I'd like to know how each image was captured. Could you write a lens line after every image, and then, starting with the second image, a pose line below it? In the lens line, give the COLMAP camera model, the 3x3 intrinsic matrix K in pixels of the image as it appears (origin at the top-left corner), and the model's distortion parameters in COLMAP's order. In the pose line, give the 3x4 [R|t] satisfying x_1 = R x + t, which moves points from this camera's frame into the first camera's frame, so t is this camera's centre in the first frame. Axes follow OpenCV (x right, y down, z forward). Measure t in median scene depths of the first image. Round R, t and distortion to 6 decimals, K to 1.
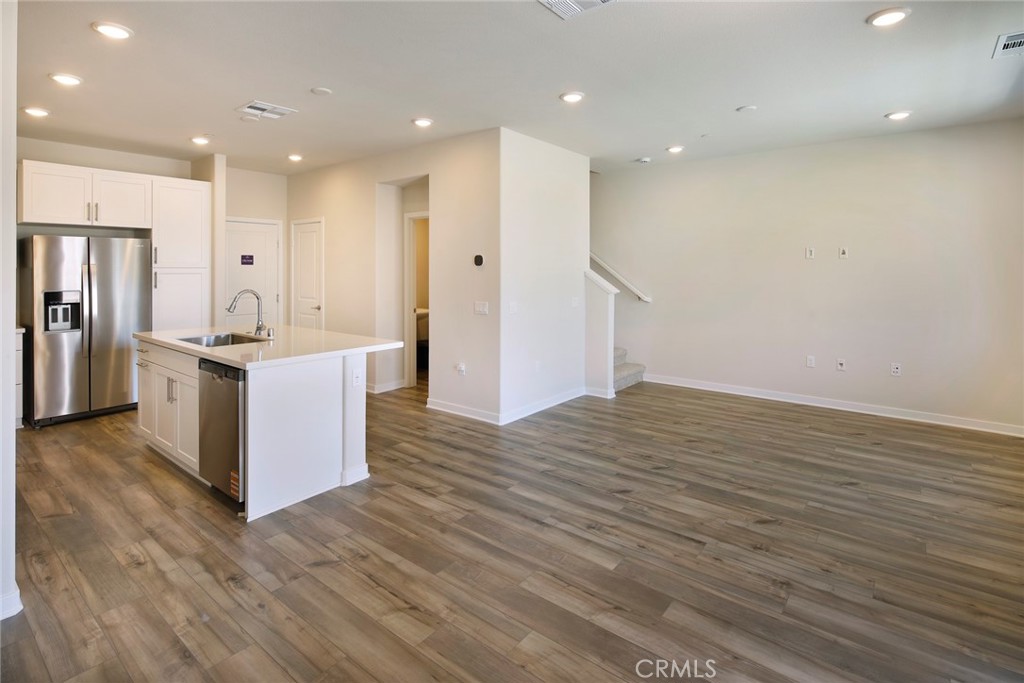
lens RADIAL K [[497.8, 0, 512.0], [0, 497.8, 341.5], [0, 0, 1]] dist [-0.000926, -0.000130]
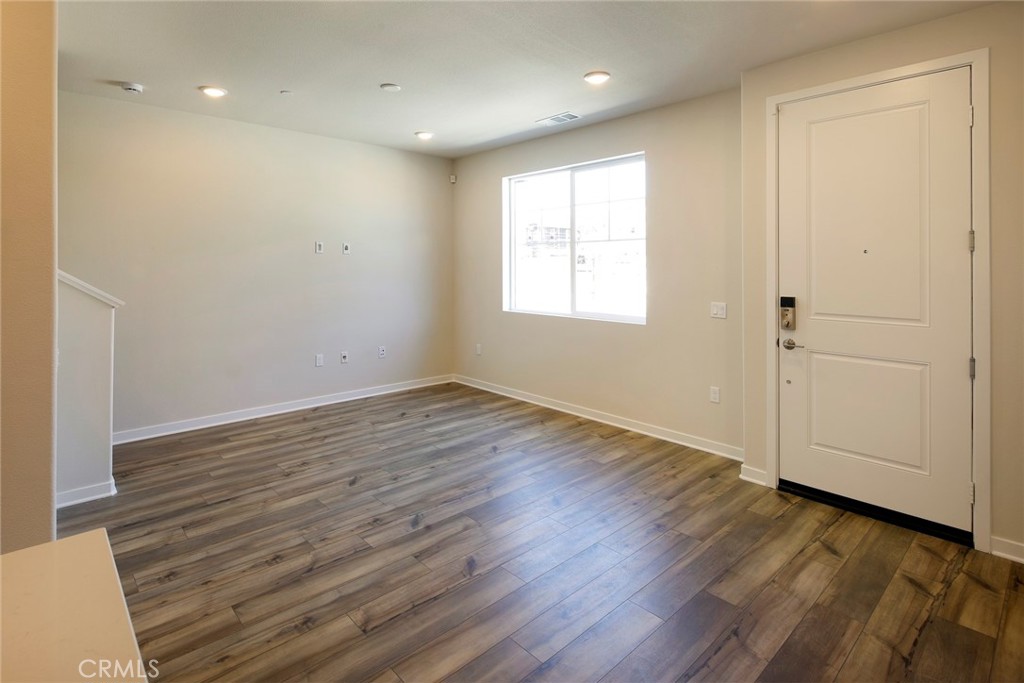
lens RADIAL K [[509.0, 0, 474.2], [0, 509.0, 349.5], [0, 0, 1]] dist [-0.001948, -0.000515]
pose [[0.180734, -0.171002, 0.968552, -0.662316], [0.146321, 0.978485, 0.145452, -0.181272], [-0.972587, 0.115431, 0.201867, 1.146590]]
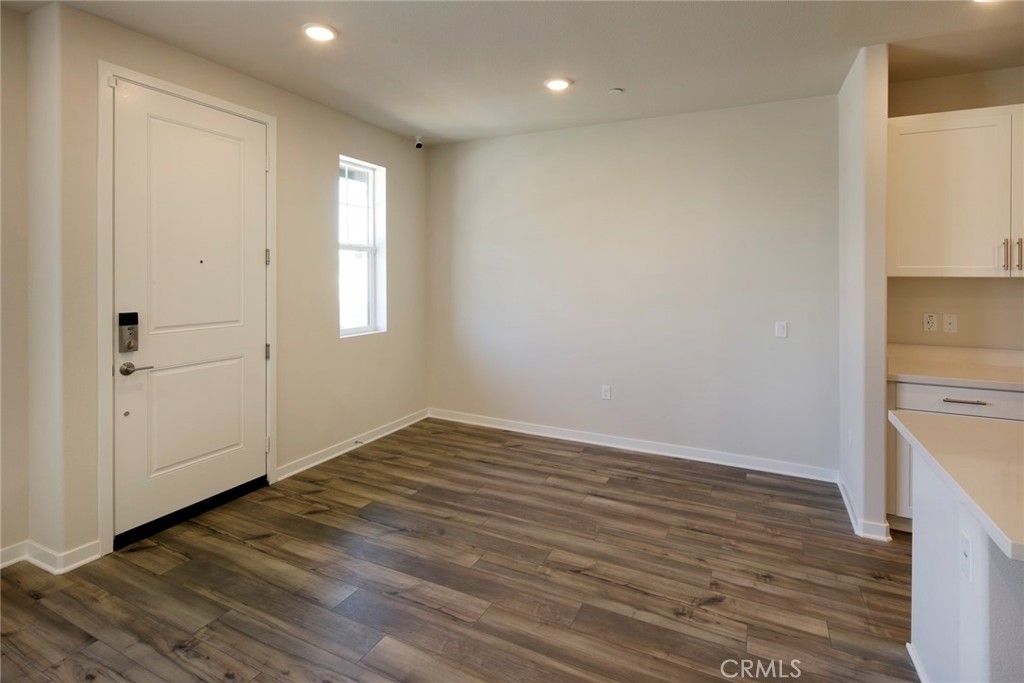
lens RADIAL K [[497.8, 0, 512.0], [0, 497.8, 341.5], [0, 0, 1]] dist [-0.000926, -0.000130]
pose [[-0.975689, 0.025159, -0.217709, 0.172570], [-0.035236, 0.962457, 0.269136, -0.260140], [0.216307, 0.270264, -0.938173, 1.787538]]
